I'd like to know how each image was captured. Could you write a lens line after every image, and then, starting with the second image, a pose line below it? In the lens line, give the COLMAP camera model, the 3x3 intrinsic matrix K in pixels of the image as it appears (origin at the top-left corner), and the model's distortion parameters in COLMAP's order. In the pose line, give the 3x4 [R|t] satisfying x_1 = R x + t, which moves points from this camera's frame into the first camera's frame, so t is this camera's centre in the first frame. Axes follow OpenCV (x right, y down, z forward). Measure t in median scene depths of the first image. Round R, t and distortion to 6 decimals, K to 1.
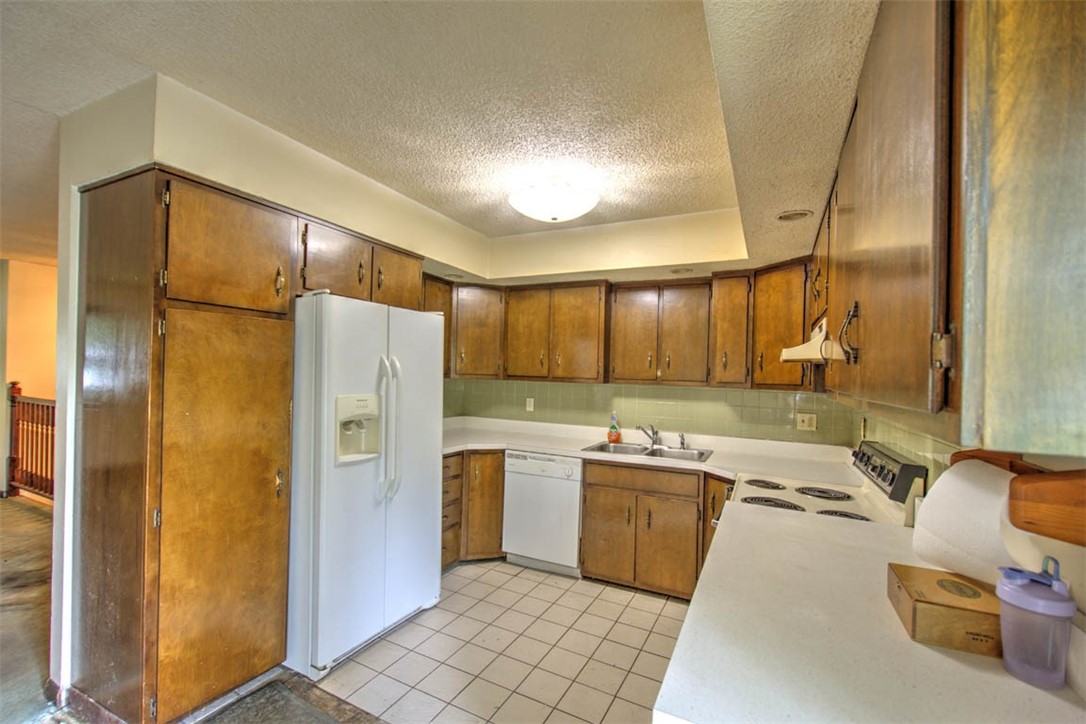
lens RADIAL K [[462.4, 0, 545.1], [0, 462.4, 385.1], [0, 0, 1]] dist [0.004404, -0.003117]
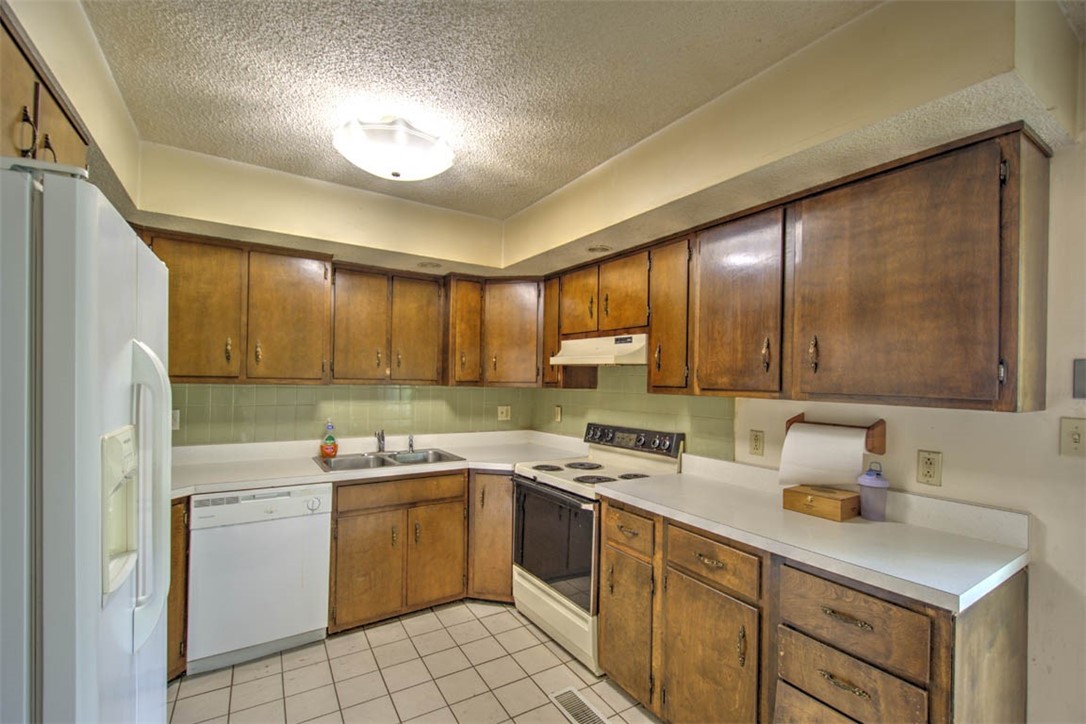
lens RADIAL K [[462.4, 0, 538.2], [0, 462.4, 382.5], [0, 0, 1]] dist [0.004404, -0.003117]
pose [[0.521033, -0.021610, 0.853263, -0.395575], [0.015602, 0.999754, 0.015793, -0.015651], [-0.853394, 0.005084, 0.521242, 0.300817]]
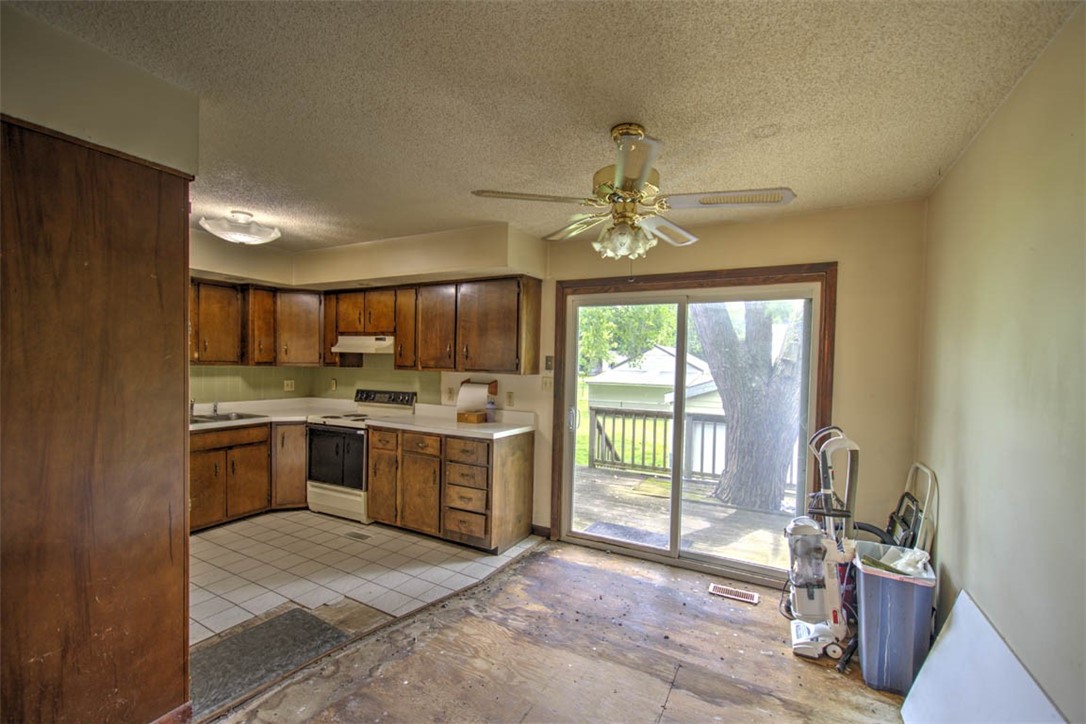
lens RADIAL K [[462.4, 0, 537.5], [0, 462.4, 376.2], [0, 0, 1]] dist [0.004404, -0.003117]
pose [[0.035693, -0.053671, 0.997921, -0.987920], [0.002080, 0.998559, 0.053630, -0.036077], [-0.999361, 0.000161, 0.035753, 0.078752]]
